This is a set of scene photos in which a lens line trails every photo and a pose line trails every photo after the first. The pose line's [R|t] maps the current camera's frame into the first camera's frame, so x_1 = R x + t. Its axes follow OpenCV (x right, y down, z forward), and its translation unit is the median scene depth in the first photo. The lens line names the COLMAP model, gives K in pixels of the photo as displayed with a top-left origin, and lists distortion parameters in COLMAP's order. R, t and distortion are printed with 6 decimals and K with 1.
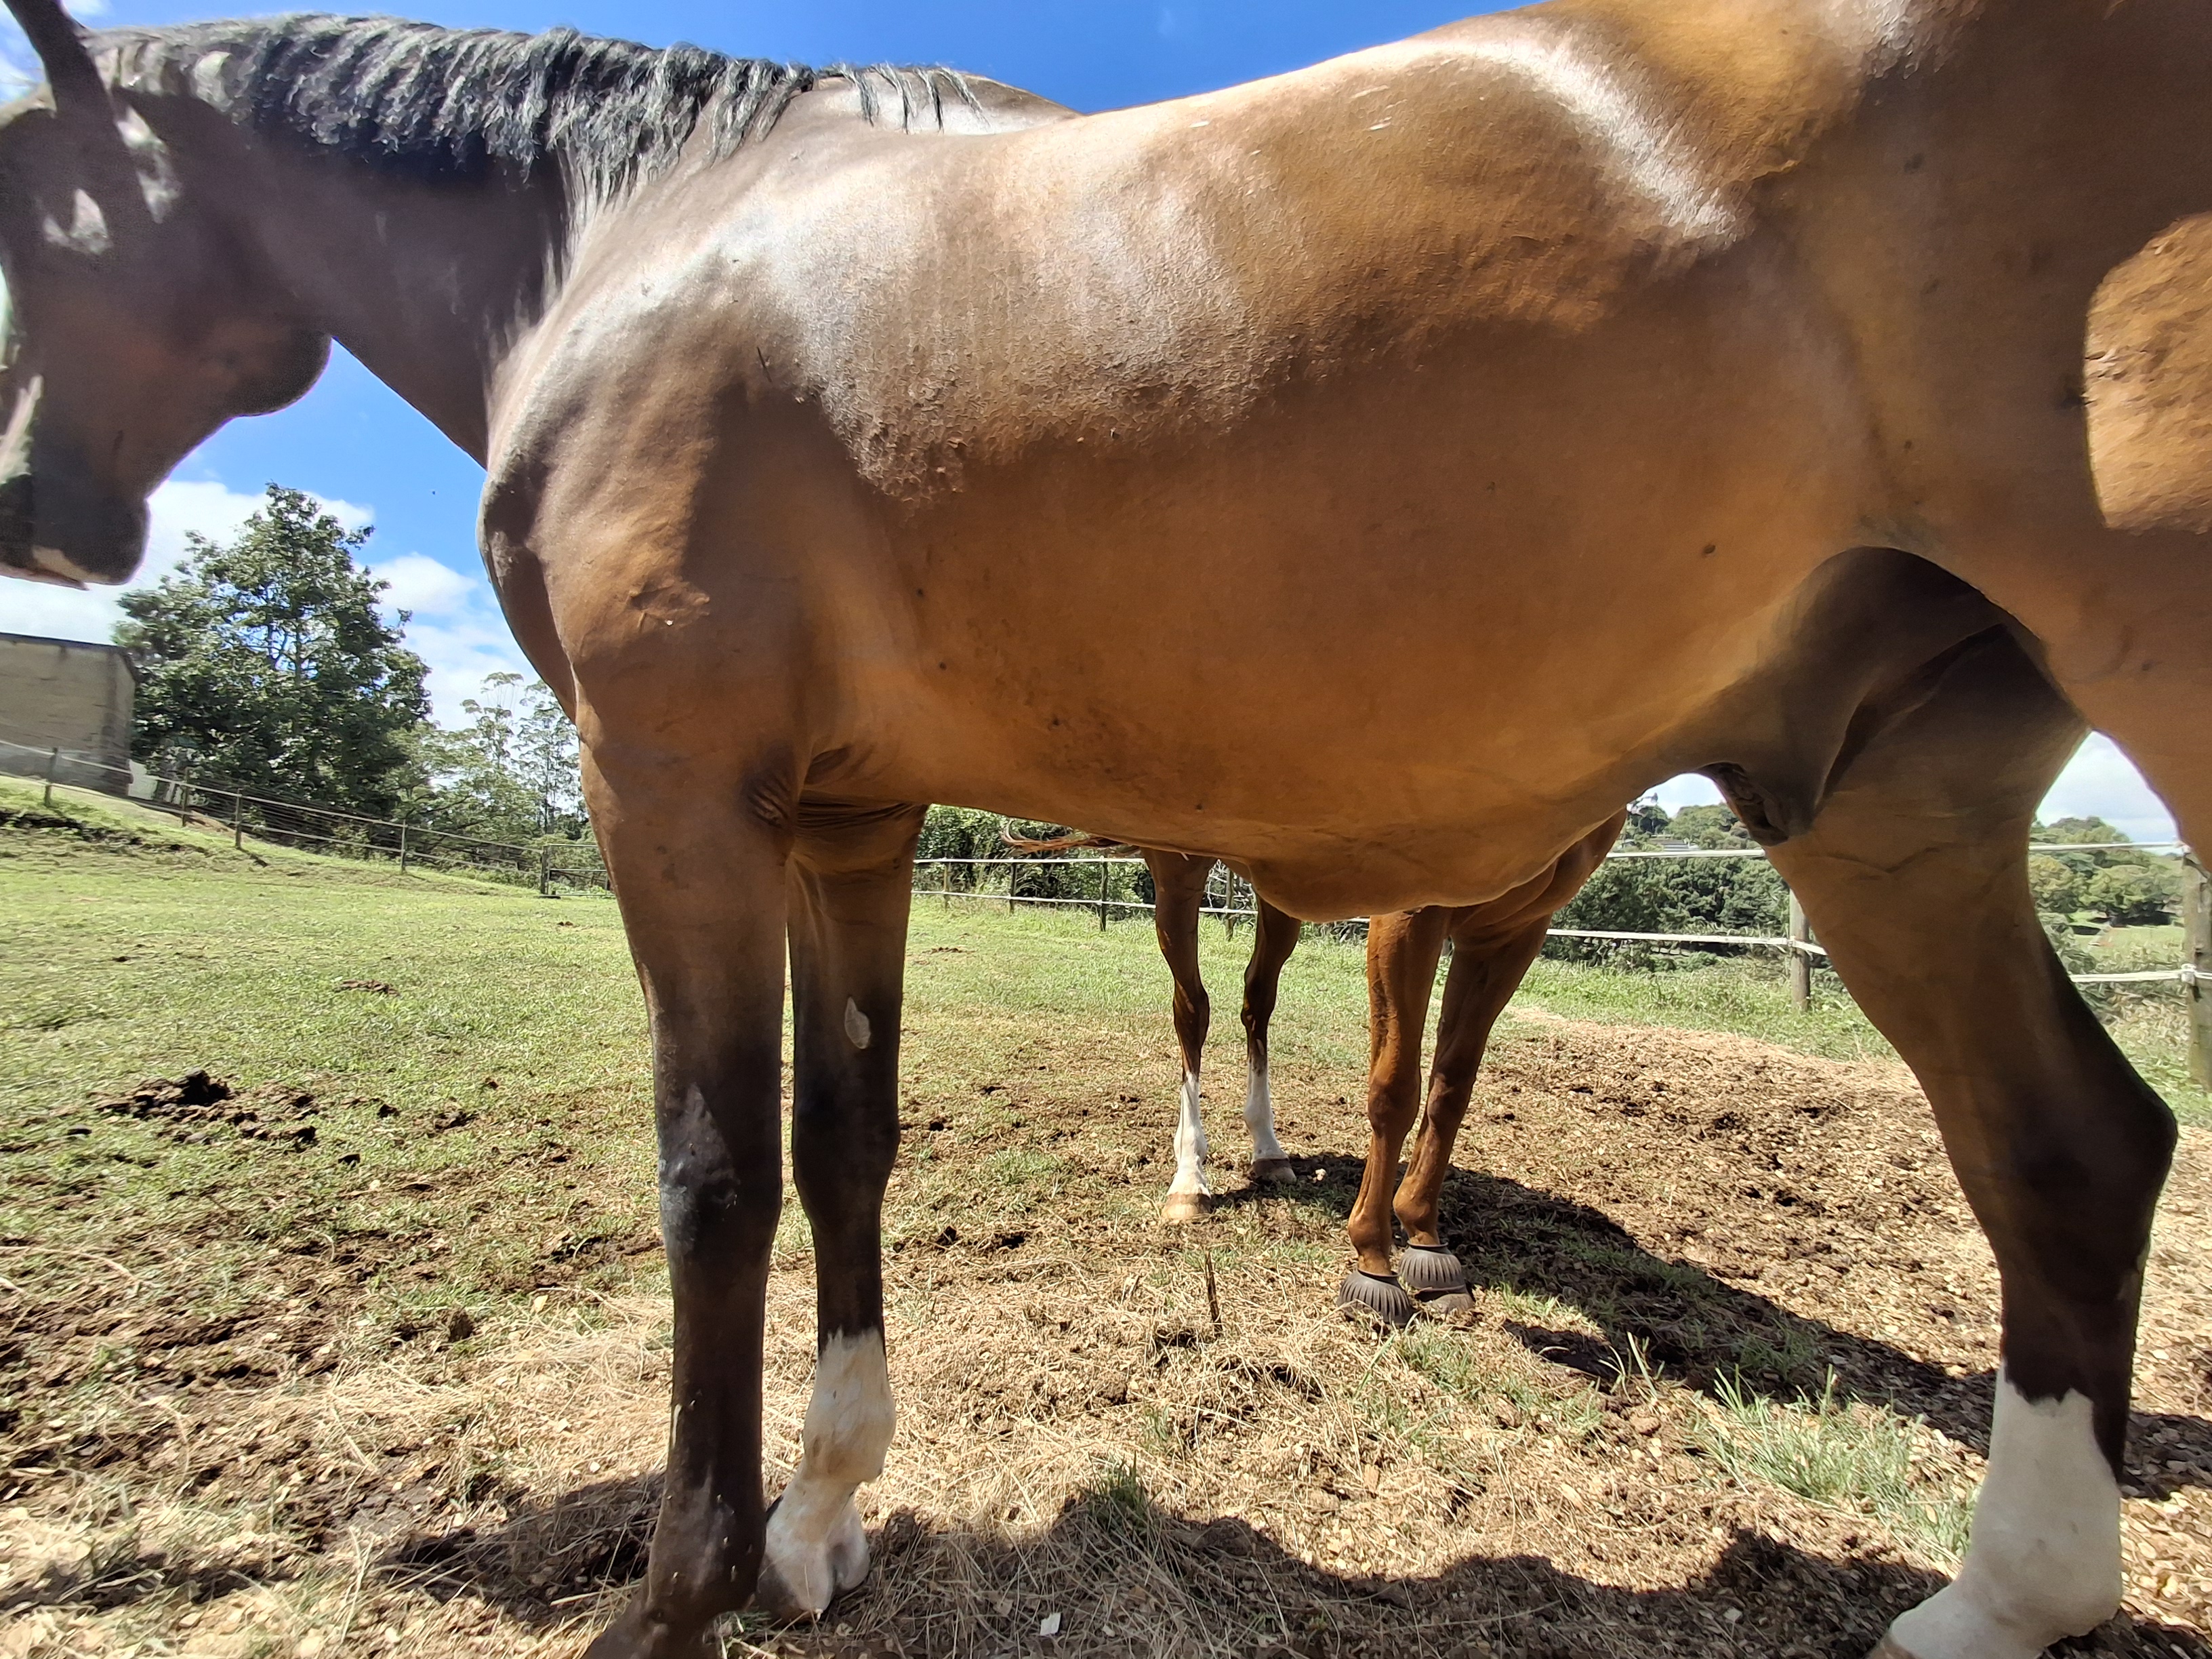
lens RADIAL K [[1028.8, 0, 1109.4], [0, 1028.8, 831.5], [0, 0, 1]] dist [0.003214, -0.000441]
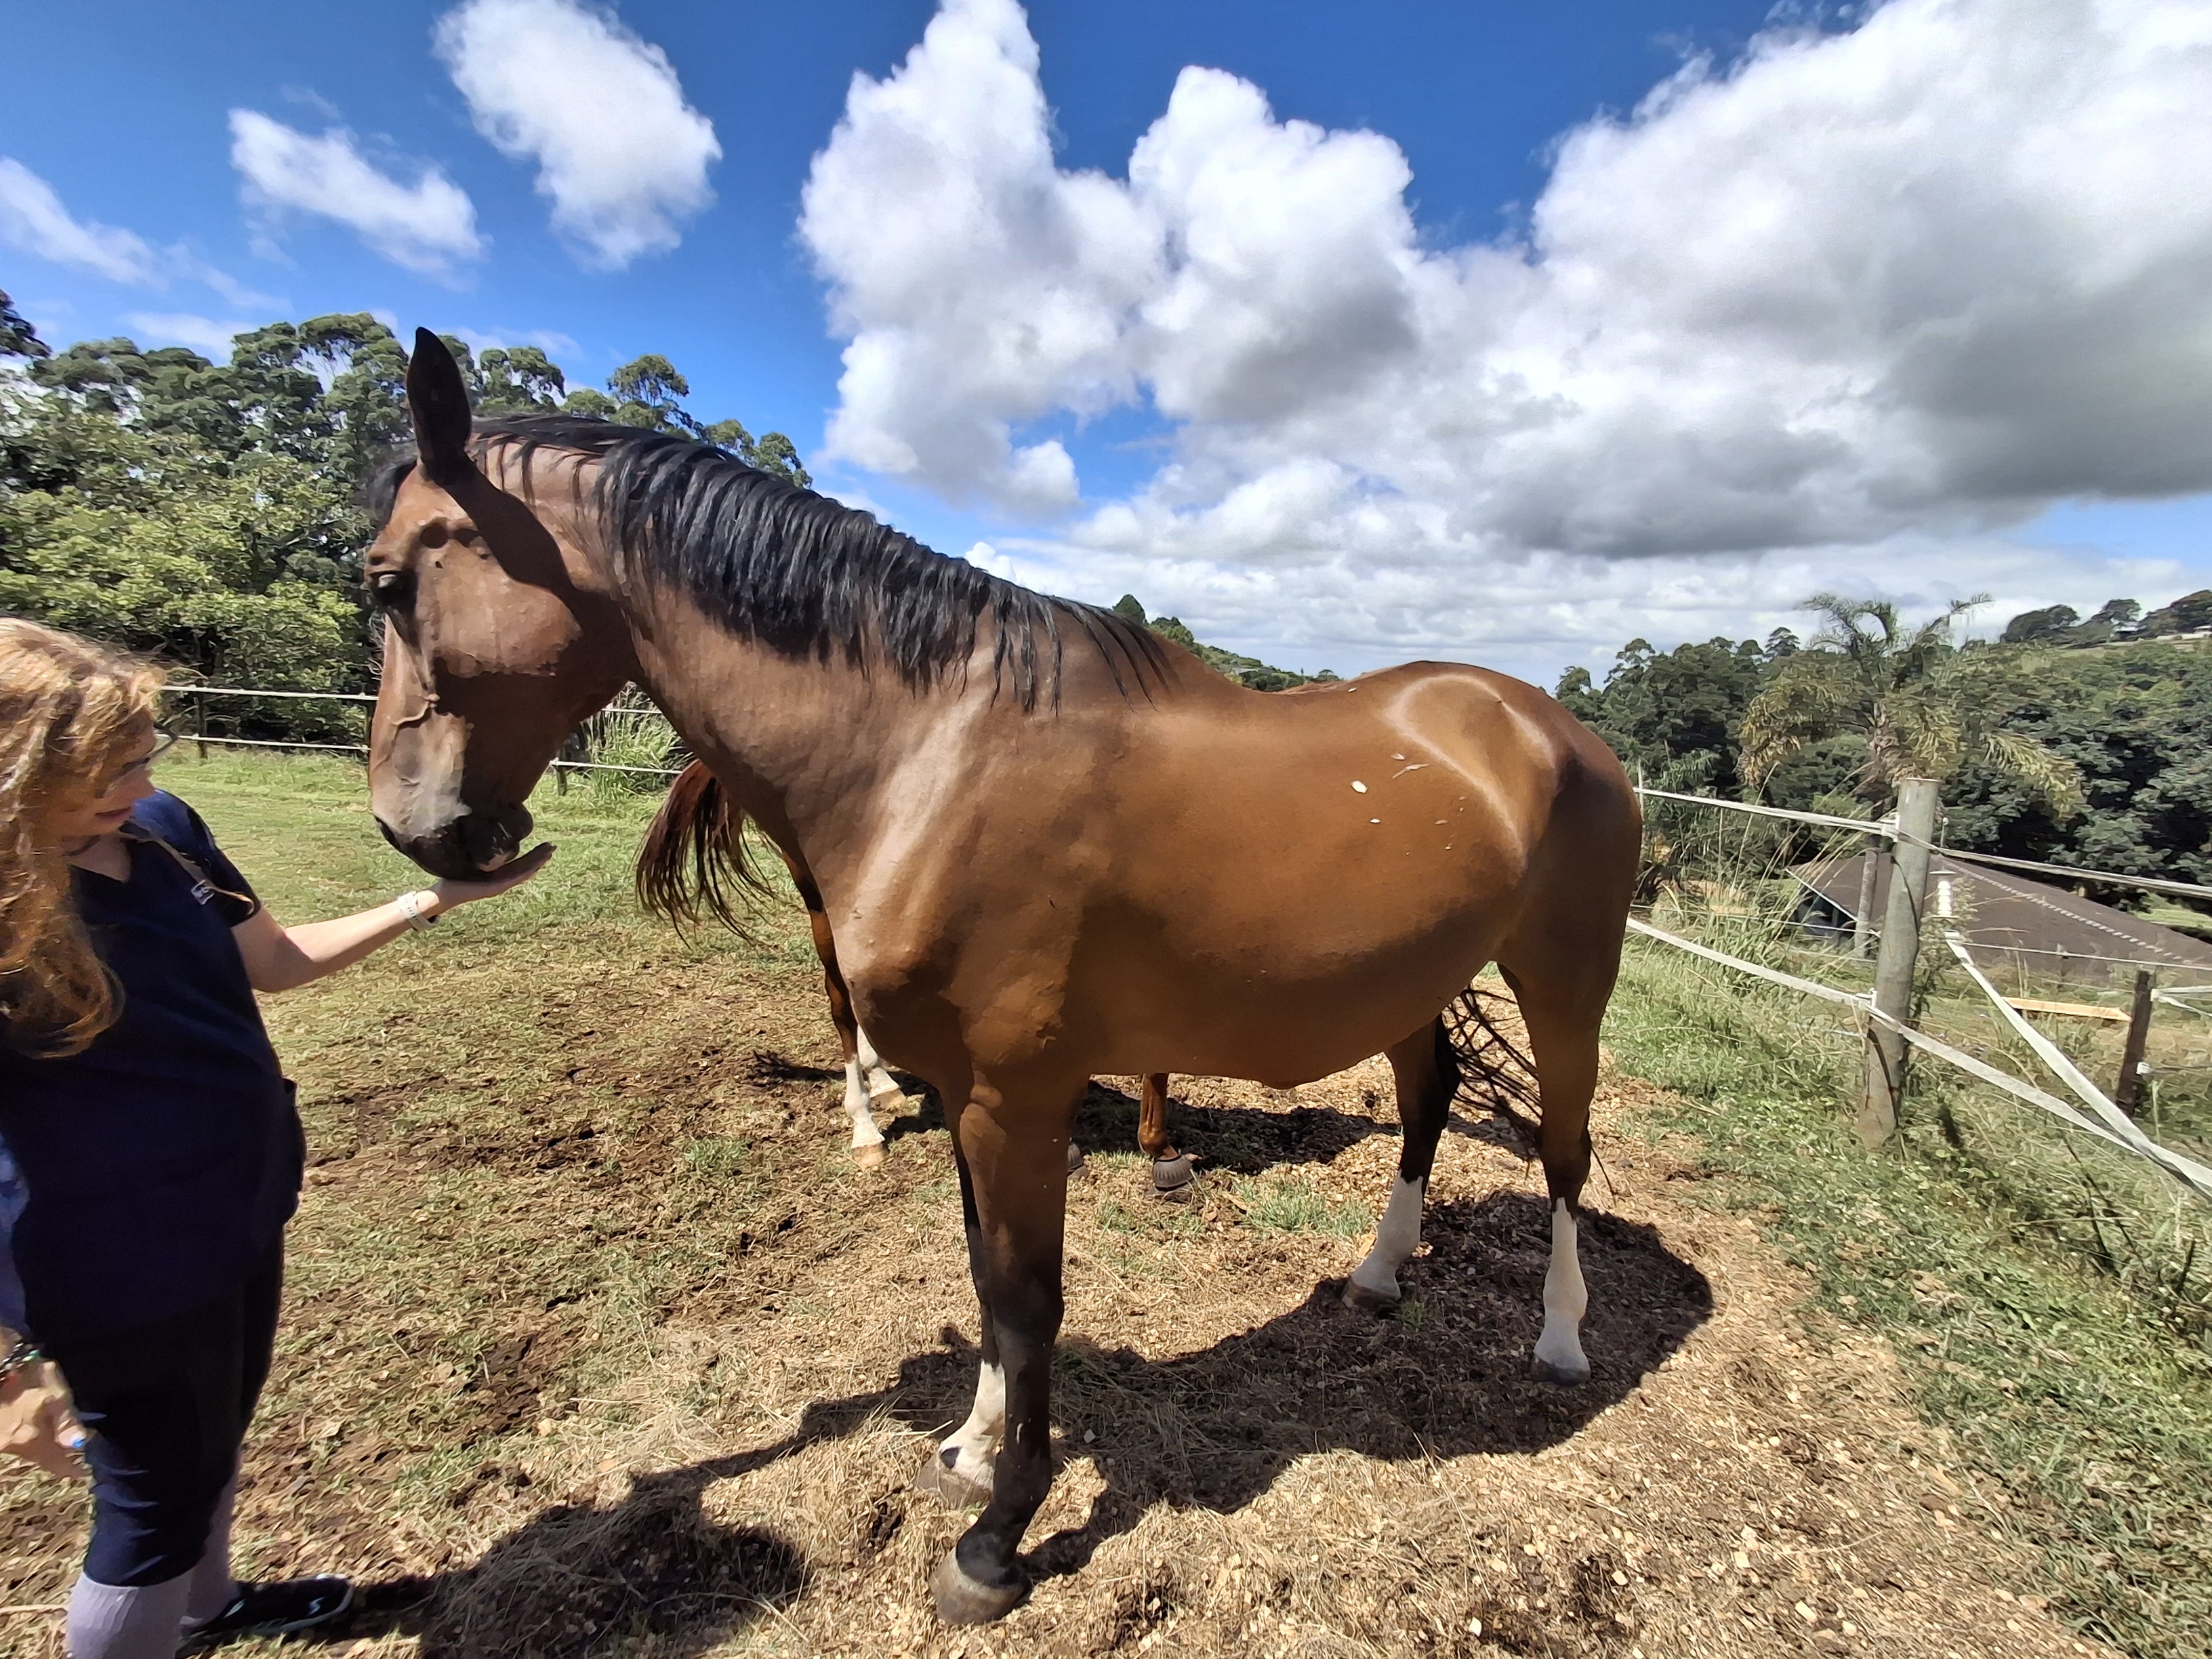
lens RADIAL K [[1057.9, 0, 1094.1], [0, 1057.9, 838.3], [0, 0, 1]] dist [-0.006328, 0.013932]
pose [[0.759354, -0.099652, 0.643002, -0.743295], [-0.052206, 0.975686, 0.212864, -0.460289], [-0.648580, -0.195208, 0.735689, -0.155227]]
